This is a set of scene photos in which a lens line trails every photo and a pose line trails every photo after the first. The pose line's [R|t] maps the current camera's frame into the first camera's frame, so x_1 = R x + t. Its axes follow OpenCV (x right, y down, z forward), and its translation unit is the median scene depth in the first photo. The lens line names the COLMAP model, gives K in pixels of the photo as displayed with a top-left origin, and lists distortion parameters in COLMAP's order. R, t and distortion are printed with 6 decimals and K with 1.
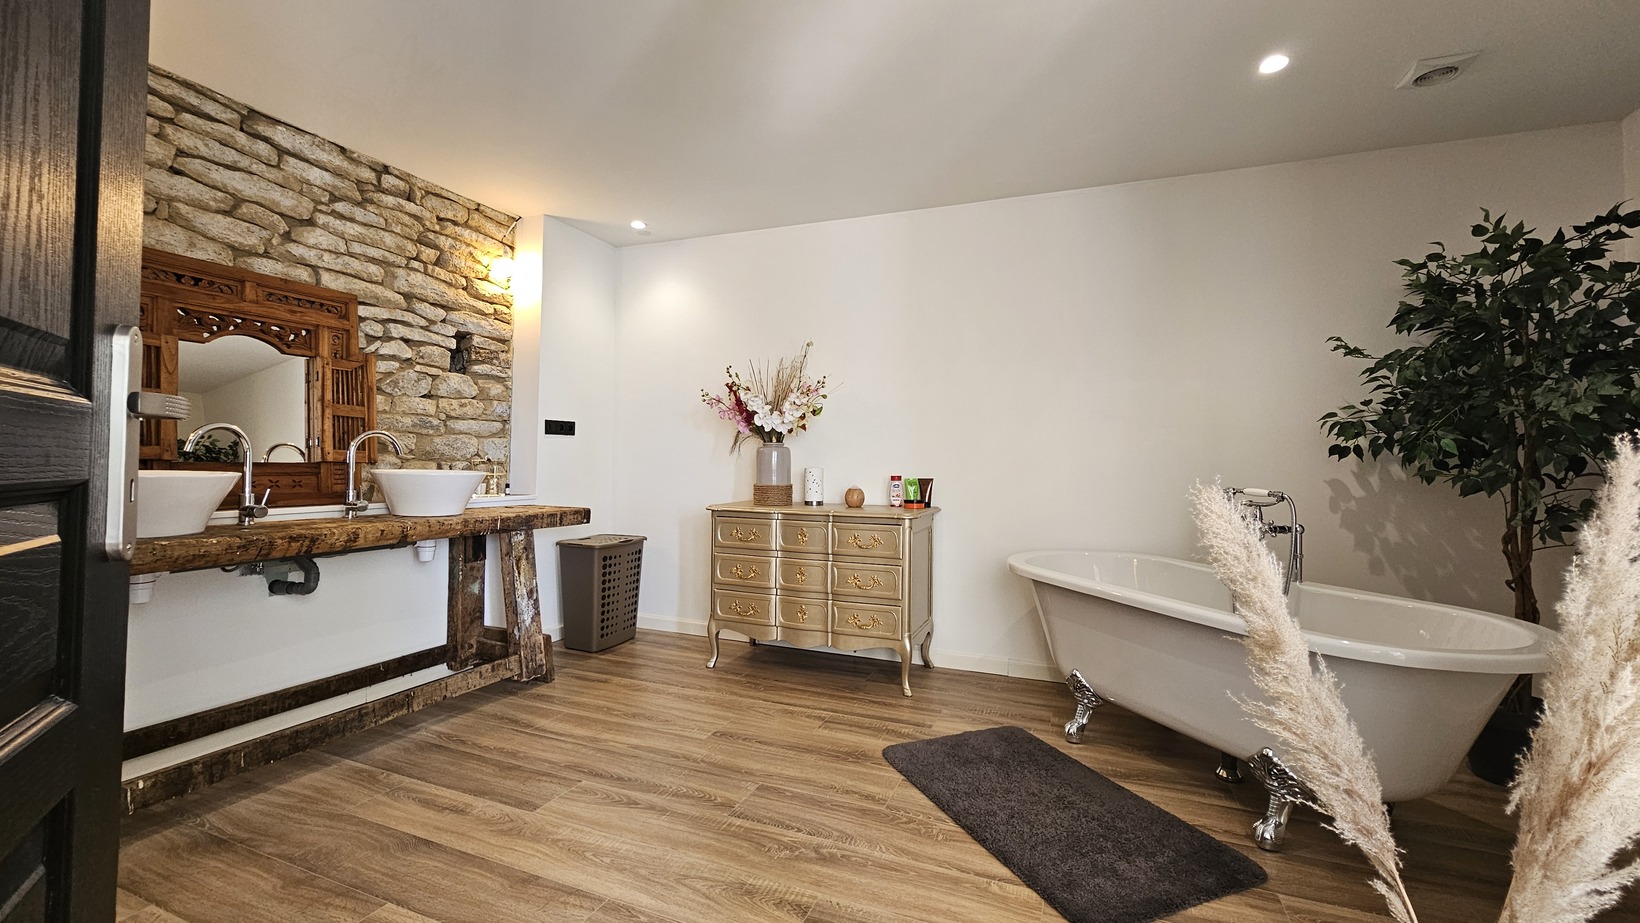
lens RADIAL K [[673.0, 0, 821.5], [0, 673.0, 462.8], [0, 0, 1]] dist [-0.002897, -0.000108]
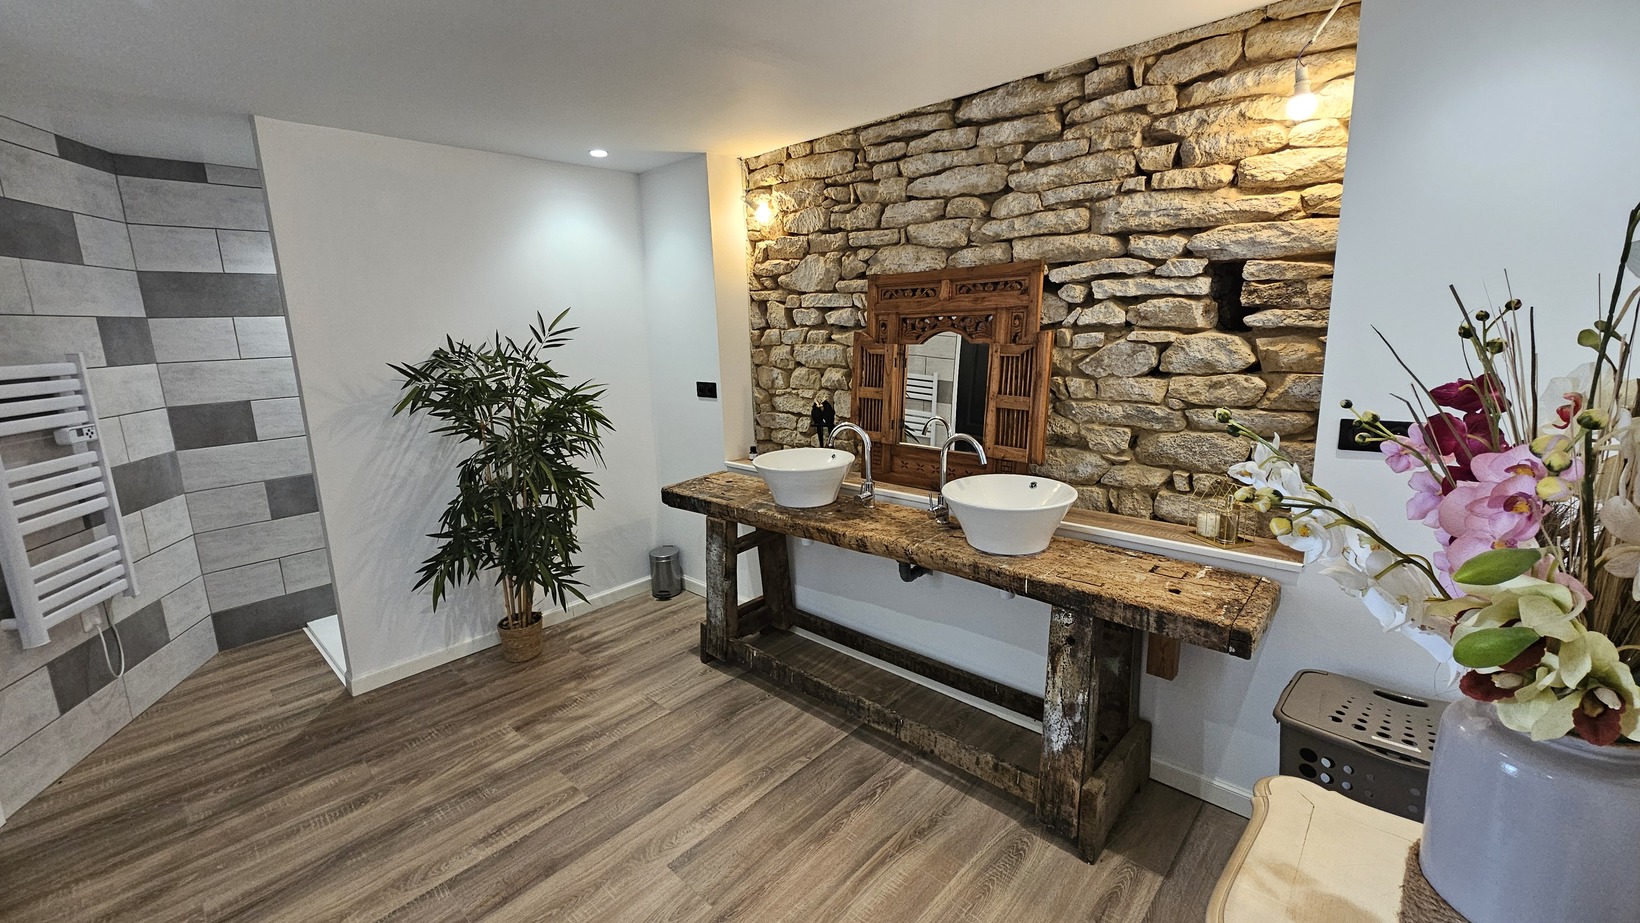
lens RADIAL K [[673.0, 0, 824.7], [0, 673.0, 454.1], [0, 0, 1]] dist [-0.002897, -0.000108]
pose [[-0.356197, 0.168012, -0.919182, 0.184587], [0.022019, 0.984938, 0.171499, -0.151261], [0.934151, 0.040848, -0.354532, 0.981954]]
